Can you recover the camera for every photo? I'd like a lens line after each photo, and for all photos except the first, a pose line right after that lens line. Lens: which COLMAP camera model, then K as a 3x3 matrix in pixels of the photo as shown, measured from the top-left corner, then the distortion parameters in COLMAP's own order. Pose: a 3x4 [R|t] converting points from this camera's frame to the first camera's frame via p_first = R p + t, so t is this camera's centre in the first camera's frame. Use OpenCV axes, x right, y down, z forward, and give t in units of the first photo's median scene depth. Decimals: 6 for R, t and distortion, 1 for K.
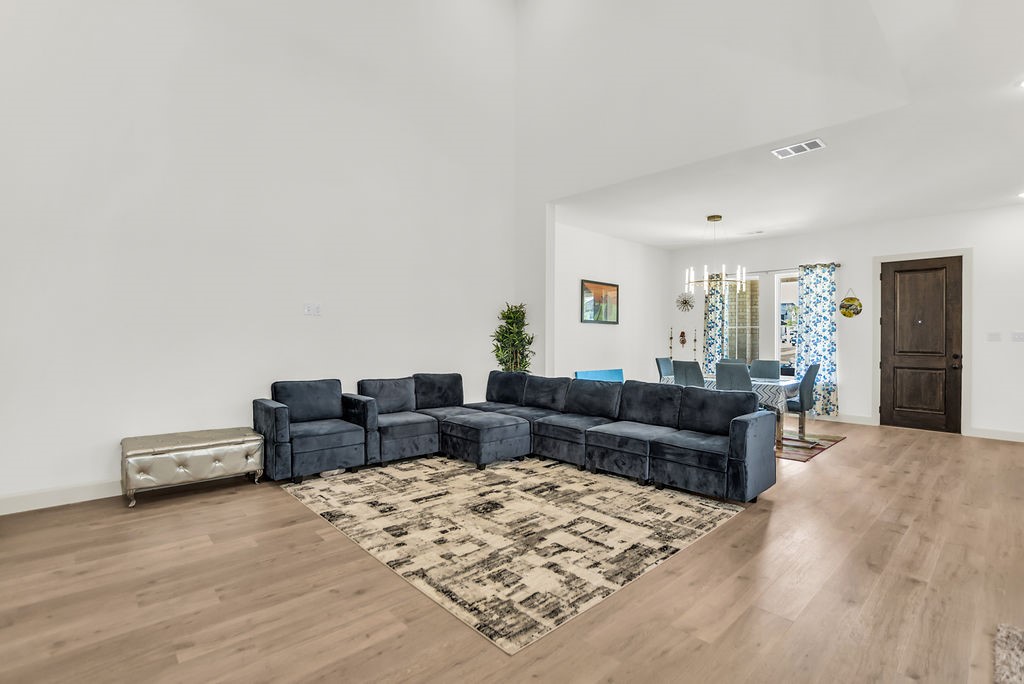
lens RADIAL K [[474.3, 0, 518.3], [0, 474.3, 343.2], [0, 0, 1]] dist [-0.031583, 0.002387]
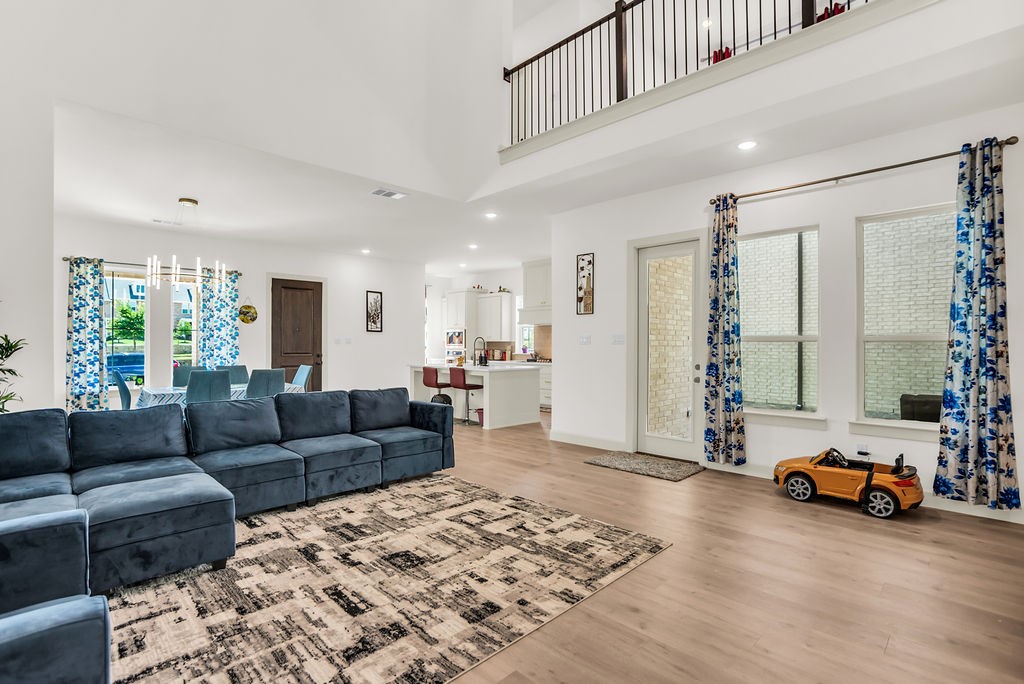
lens RADIAL K [[474.3, 0, 513.2], [0, 474.3, 345.4], [0, 0, 1]] dist [-0.031583, 0.002387]
pose [[-0.029239, -0.003443, 0.999567, -0.828559], [0.001773, 0.999992, 0.003496, -0.011943], [-0.999571, 0.001875, -0.029233, 0.818008]]
